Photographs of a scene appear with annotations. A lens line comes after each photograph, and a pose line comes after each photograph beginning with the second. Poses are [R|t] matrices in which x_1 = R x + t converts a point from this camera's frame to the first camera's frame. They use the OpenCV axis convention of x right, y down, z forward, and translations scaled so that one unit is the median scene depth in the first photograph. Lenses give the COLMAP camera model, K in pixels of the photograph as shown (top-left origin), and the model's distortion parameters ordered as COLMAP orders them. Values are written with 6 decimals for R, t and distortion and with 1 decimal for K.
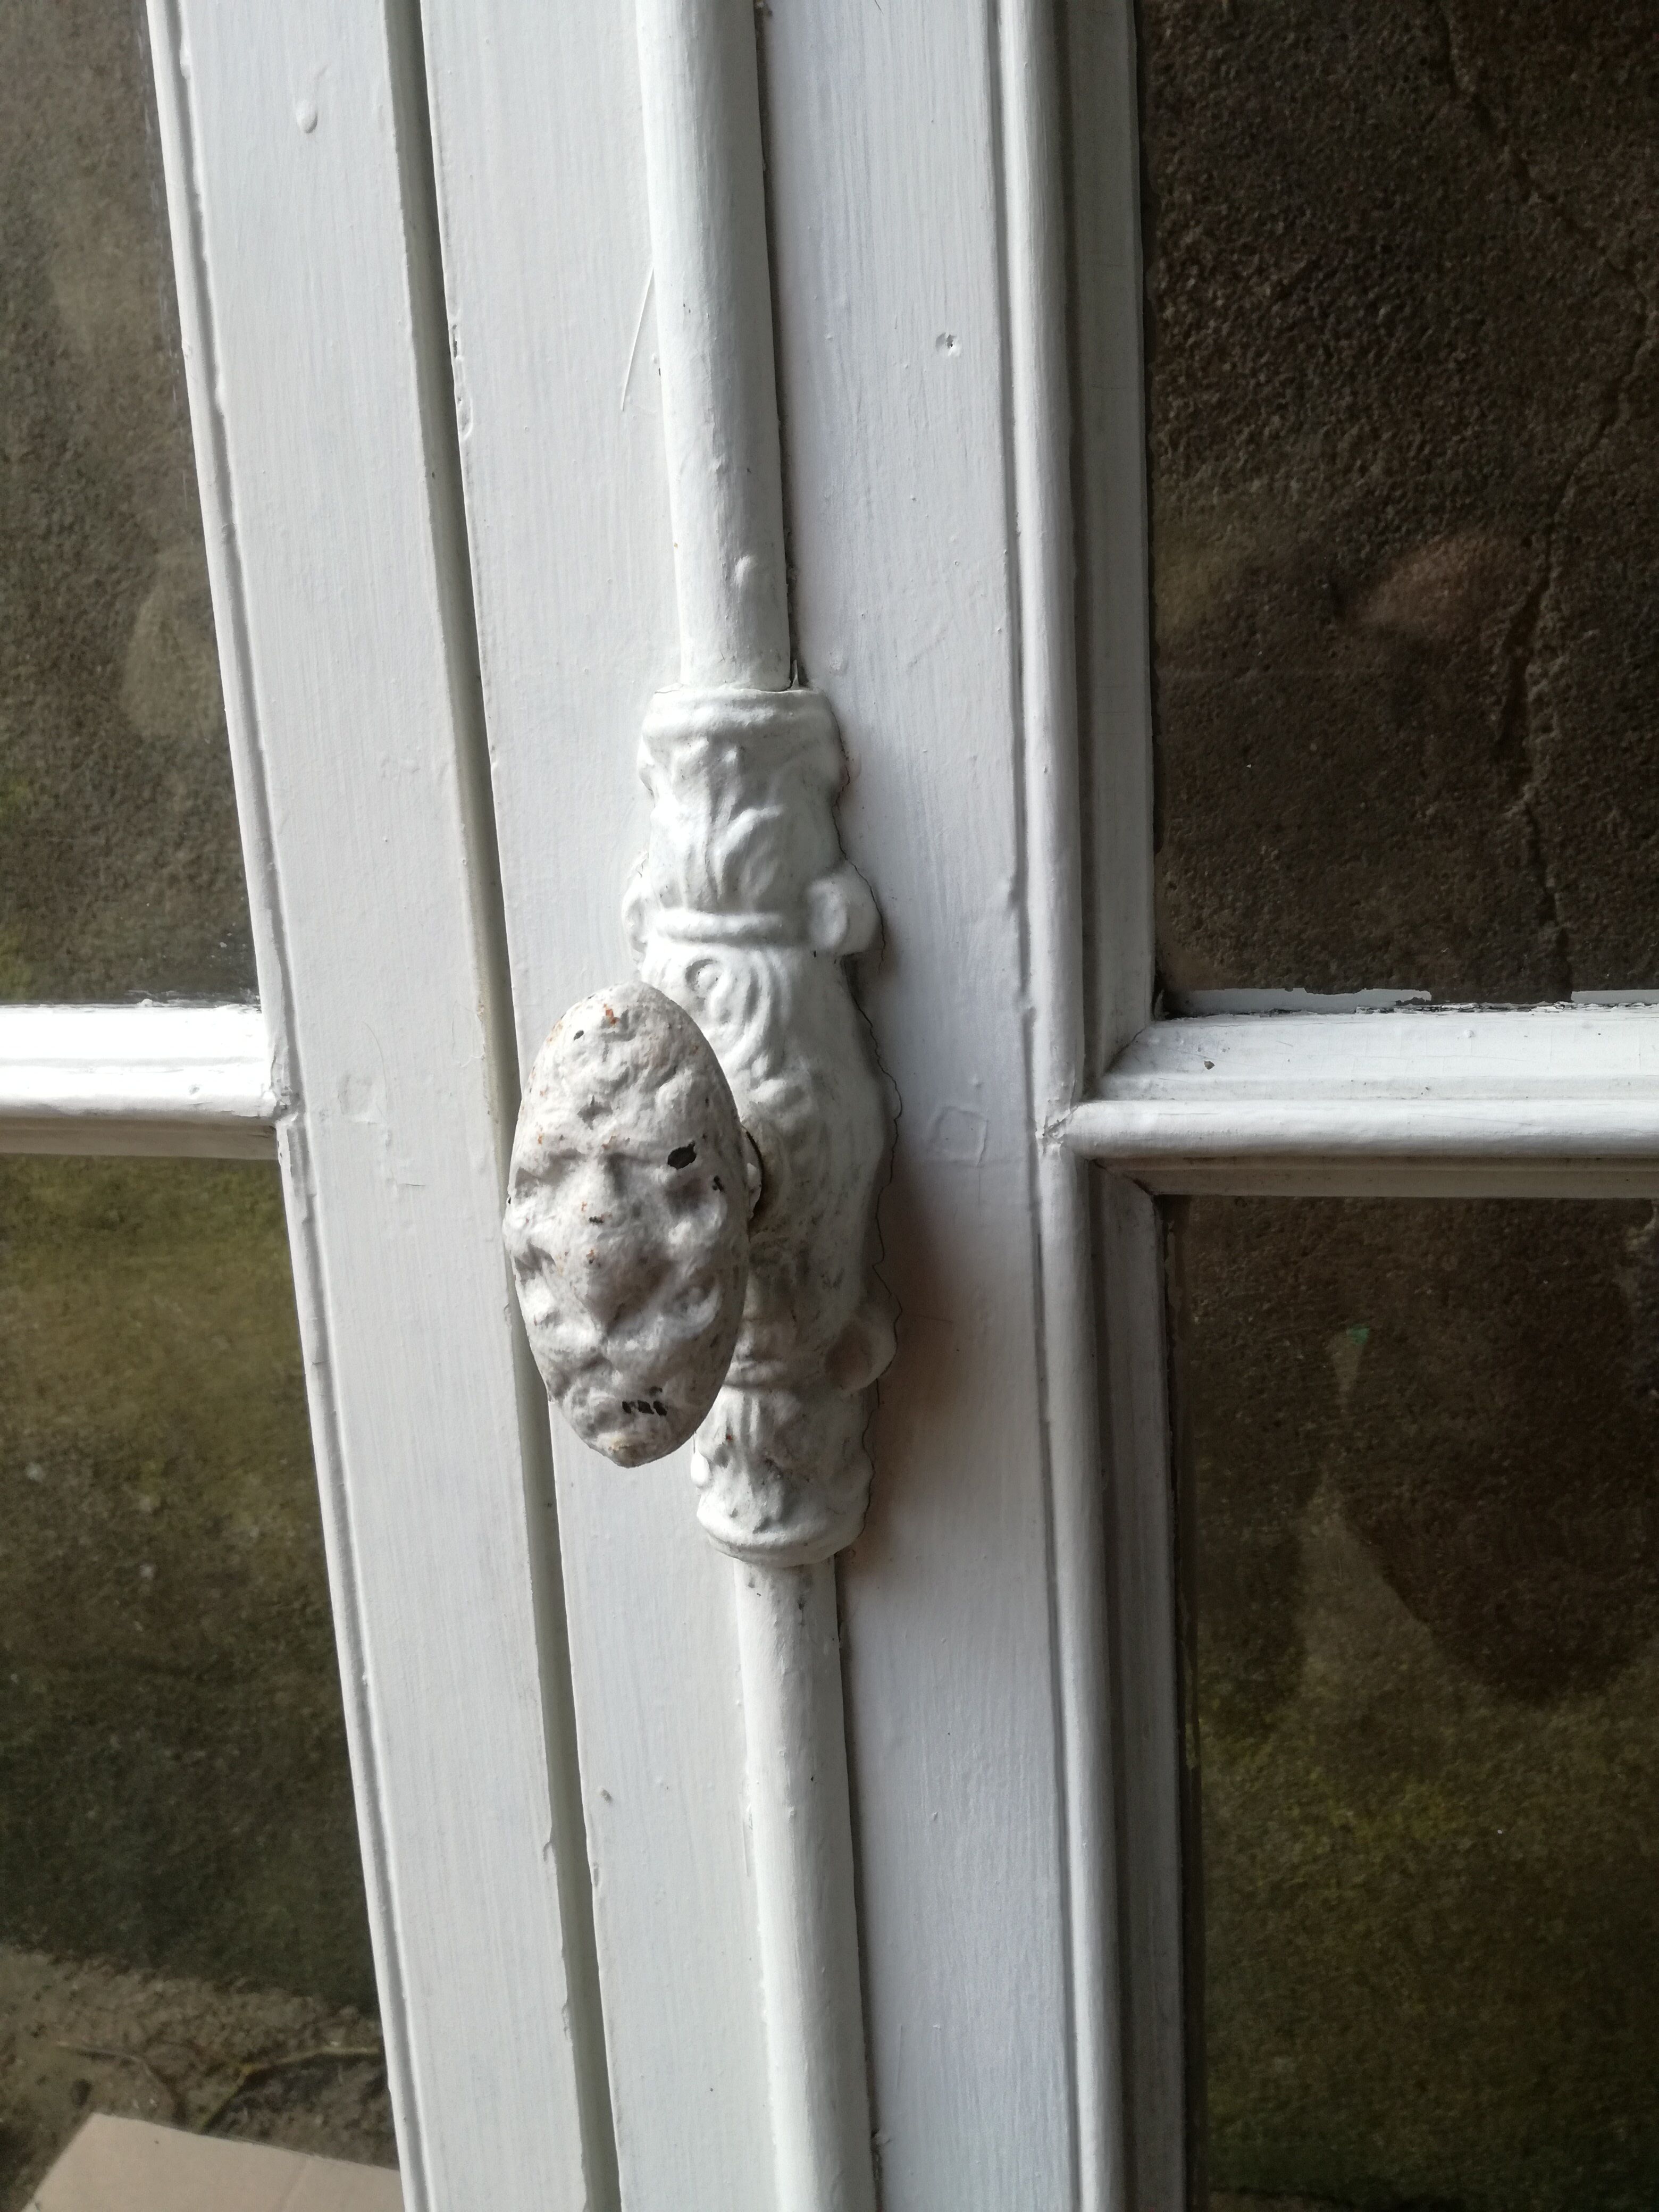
lens RADIAL K [[1800.9, 0, 823.1], [0, 1800.9, 1077.2], [0, 0, 1]] dist [0.081214, -0.139107]
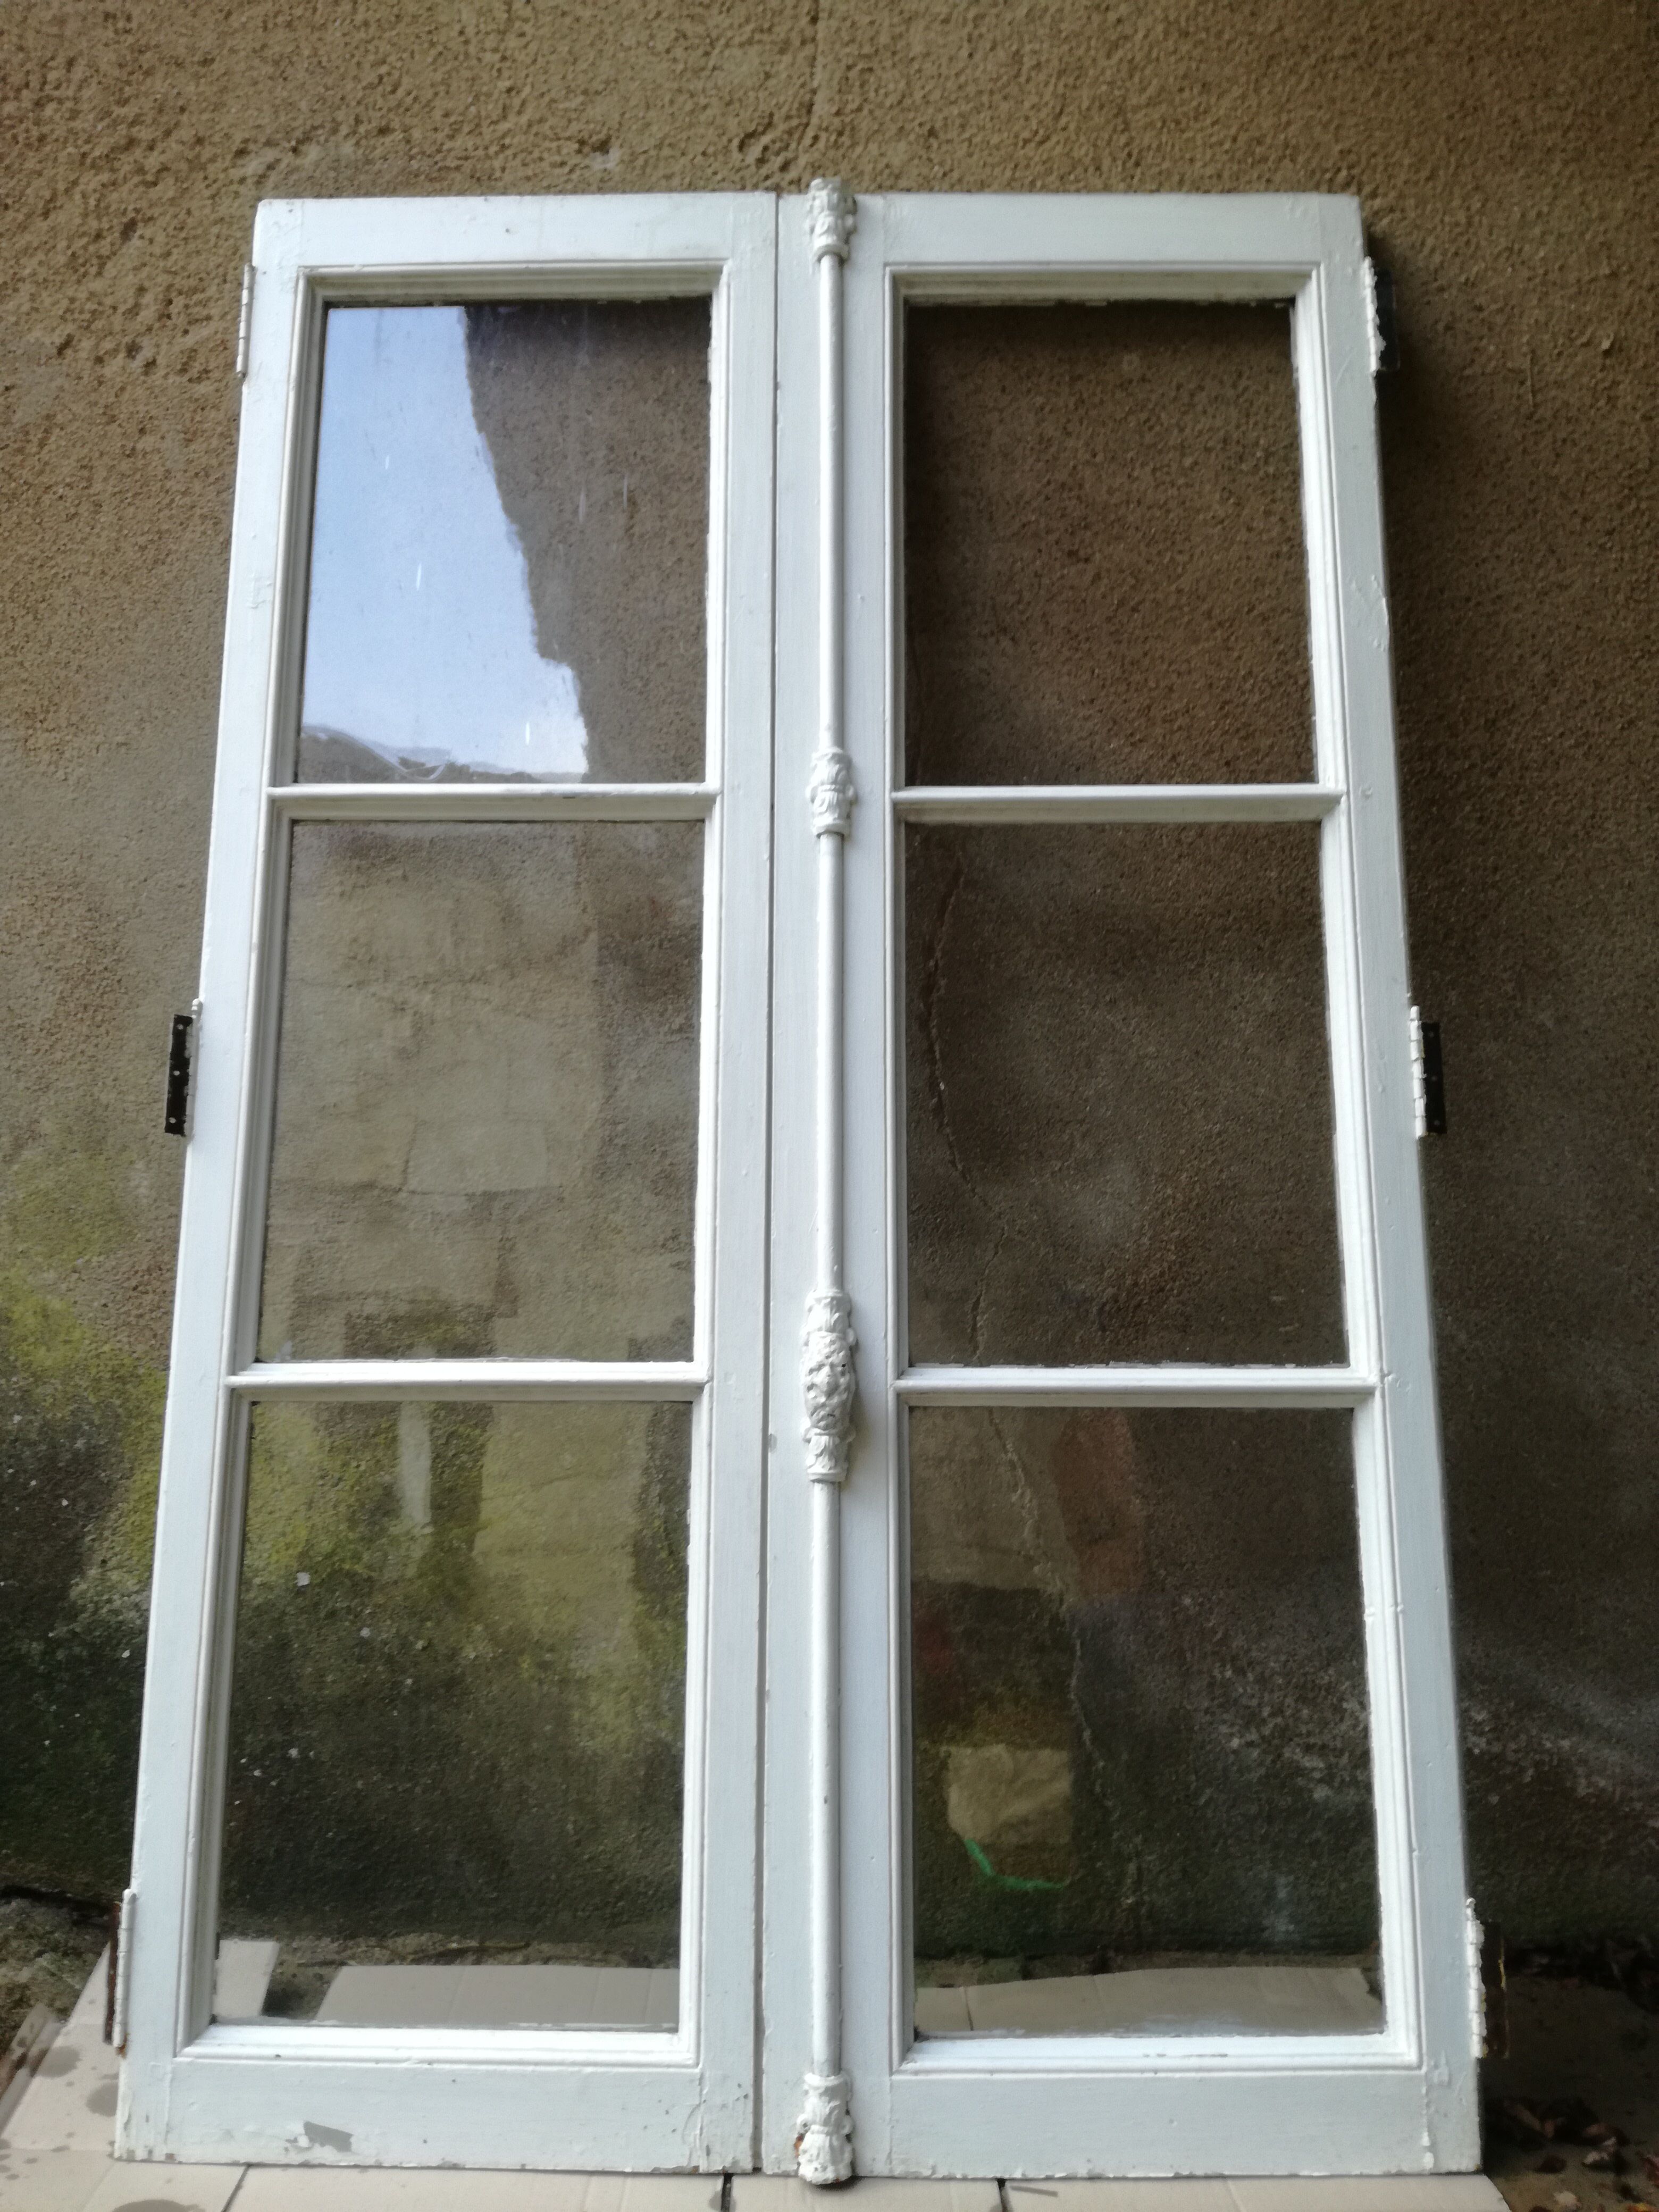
lens RADIAL K [[1770.0, 0, 821.0], [0, 1770.0, 1054.8], [0, 0, 1]] dist [0.071344, -0.182086]
pose [[0.958779, 0.127669, 0.253856, -1.354349], [-0.012126, 0.910951, -0.412337, 1.167212], [-0.283893, 0.392262, 0.874949, -3.400585]]
